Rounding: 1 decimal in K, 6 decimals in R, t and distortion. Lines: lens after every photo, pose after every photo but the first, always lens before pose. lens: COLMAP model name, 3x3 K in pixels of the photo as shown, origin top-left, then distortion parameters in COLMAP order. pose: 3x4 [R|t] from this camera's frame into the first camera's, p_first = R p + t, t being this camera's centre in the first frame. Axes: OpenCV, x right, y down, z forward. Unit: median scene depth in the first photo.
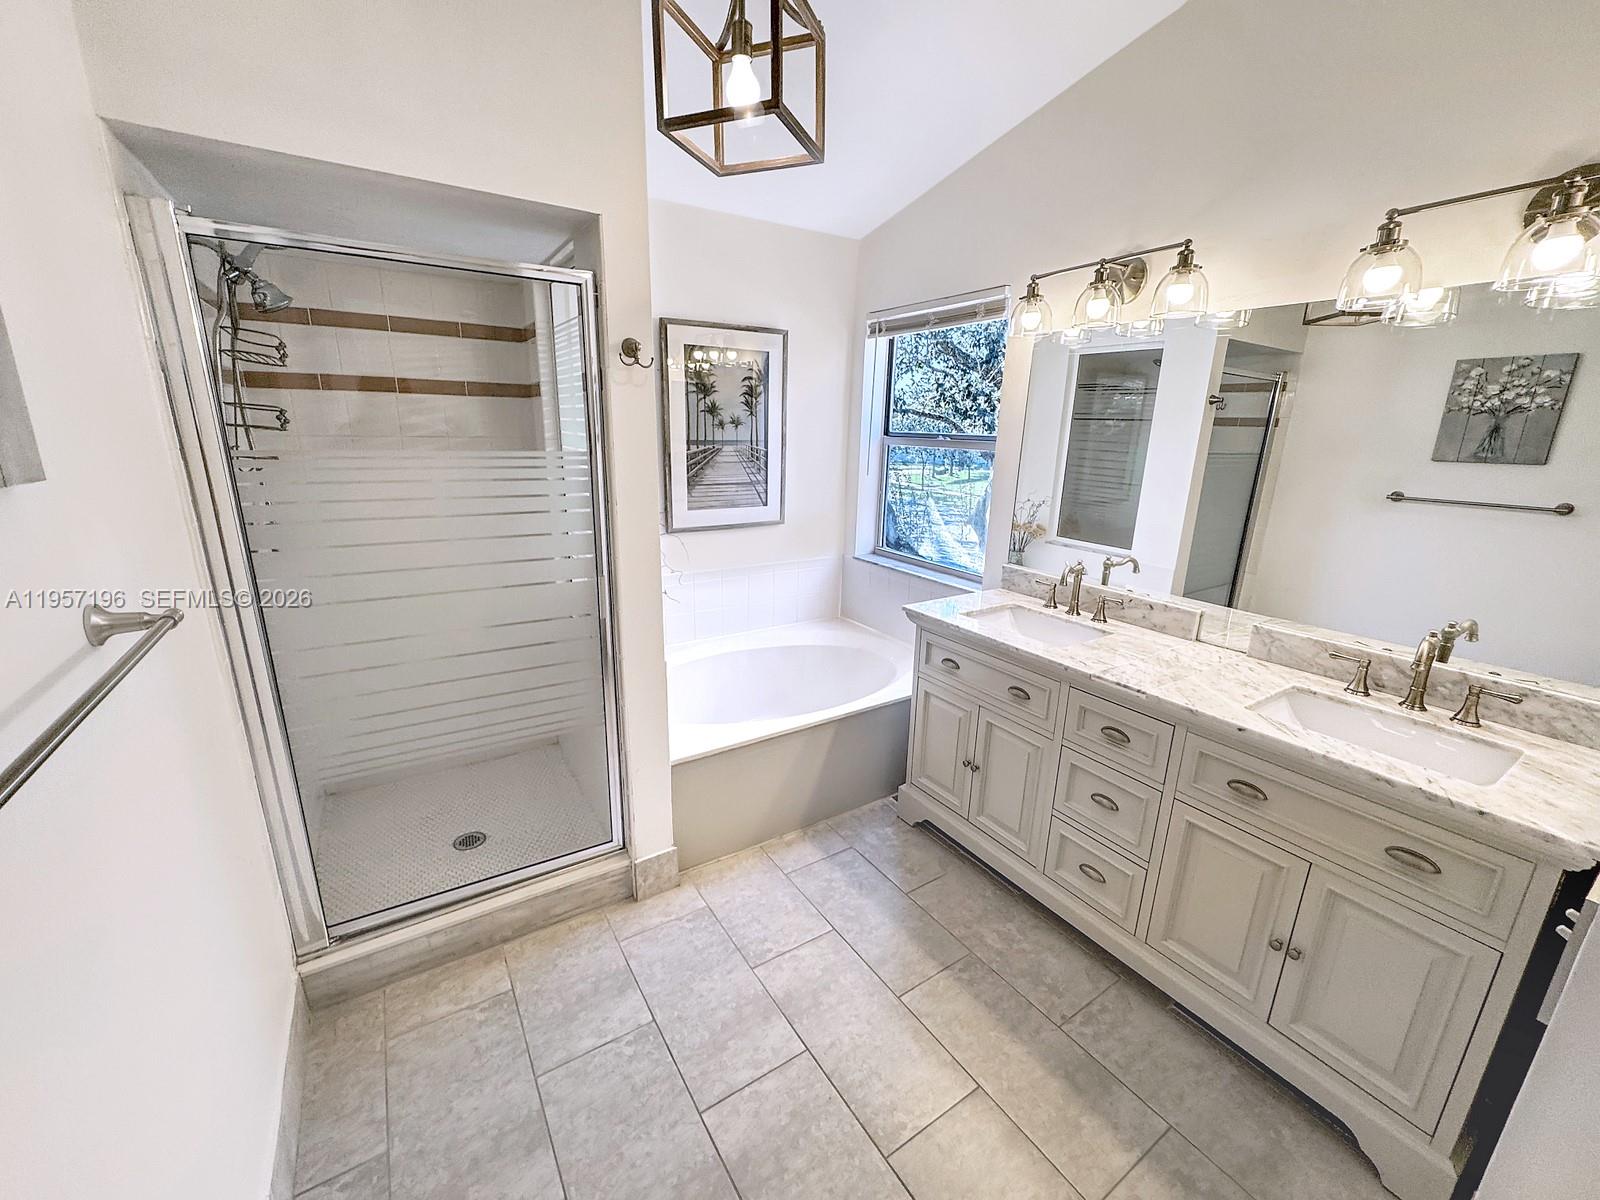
lens RADIAL K [[646.5, 0, 800.0], [0, 646.5, 600.0], [0, 0, 1]] dist [-0.001634, -0.000149]
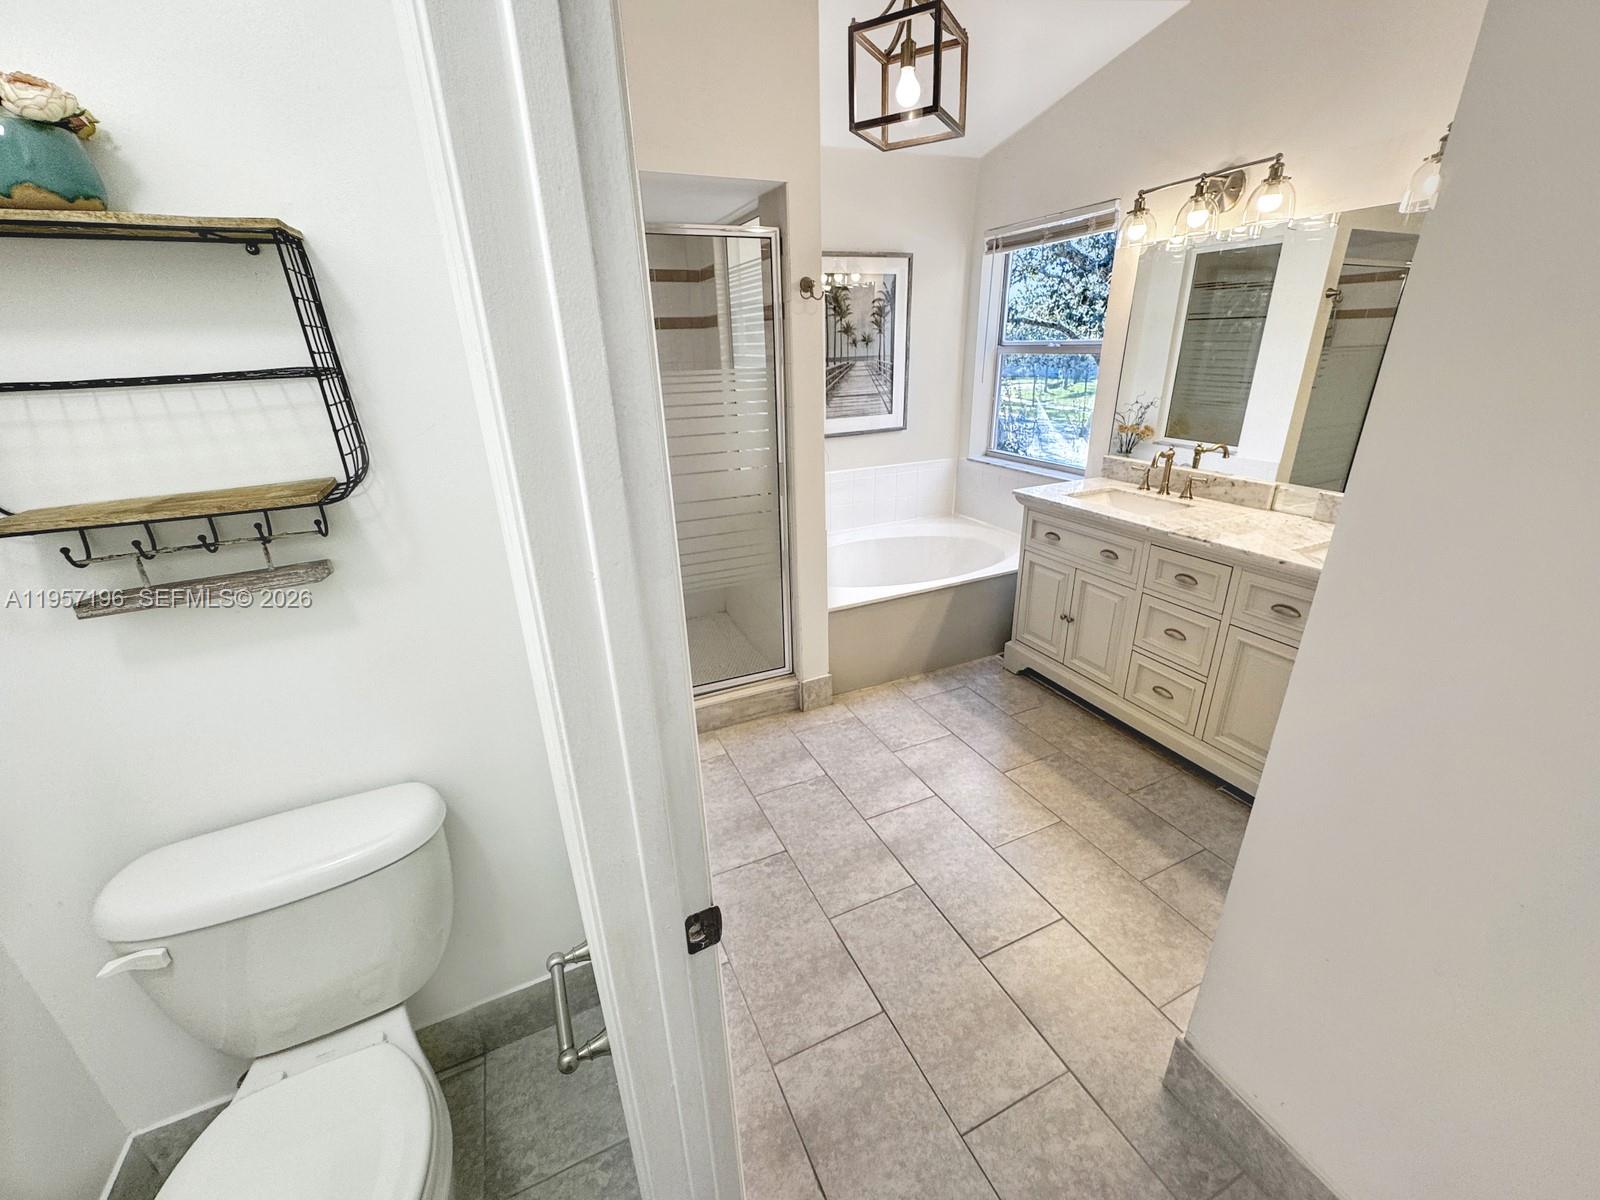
lens RADIAL K [[646.5, 0, 800.0], [0, 646.5, 600.0], [0, 0, 1]] dist [-0.001634, -0.000149]
pose [[0.988466, 0.007345, -0.151264, -0.049774], [0.009661, 0.993730, 0.111385, 0.074480], [0.151134, -0.111561, 0.982198, -0.267573]]
